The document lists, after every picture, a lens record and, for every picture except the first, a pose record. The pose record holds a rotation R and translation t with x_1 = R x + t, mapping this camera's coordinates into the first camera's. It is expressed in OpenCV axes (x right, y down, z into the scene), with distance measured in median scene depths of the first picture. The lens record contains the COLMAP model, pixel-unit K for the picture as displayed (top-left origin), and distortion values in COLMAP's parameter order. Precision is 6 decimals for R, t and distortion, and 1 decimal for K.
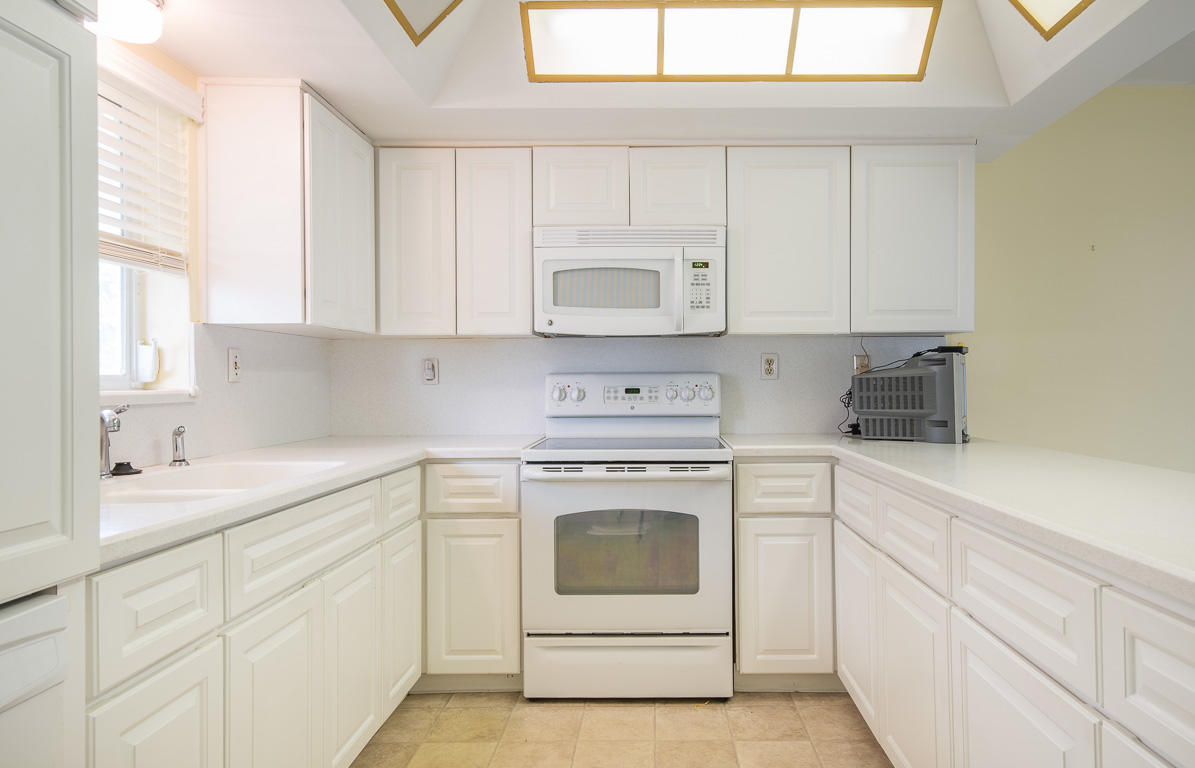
lens RADIAL K [[731.0, 0, 597.5], [0, 731.0, 384.0], [0, 0, 1]] dist [0.004353, 0.001232]
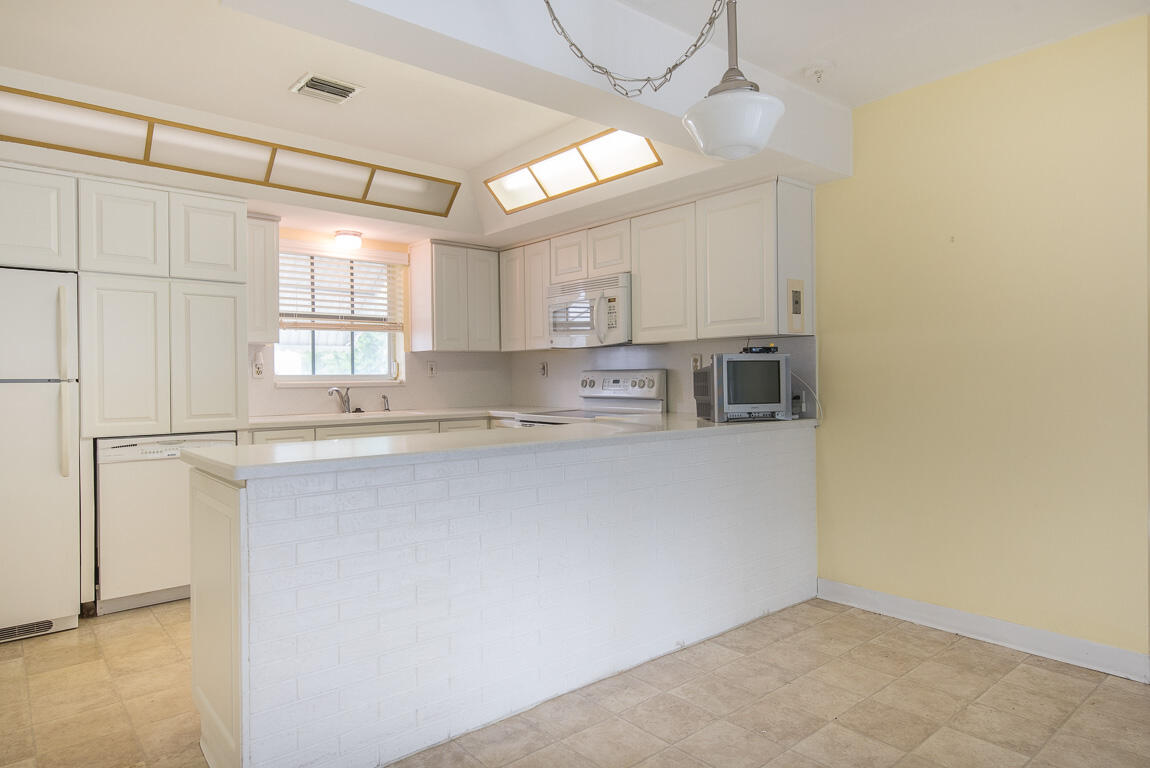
lens RADIAL K [[684.6, 0, 575.0], [0, 684.6, 384.0], [0, 0, 1]] dist [-0.004560, -0.001296]
pose [[0.644309, 0.005960, -0.764742, 1.191905], [0.005706, 0.999904, 0.012600, -0.004290], [0.764744, -0.012482, 0.644213, 0.006908]]
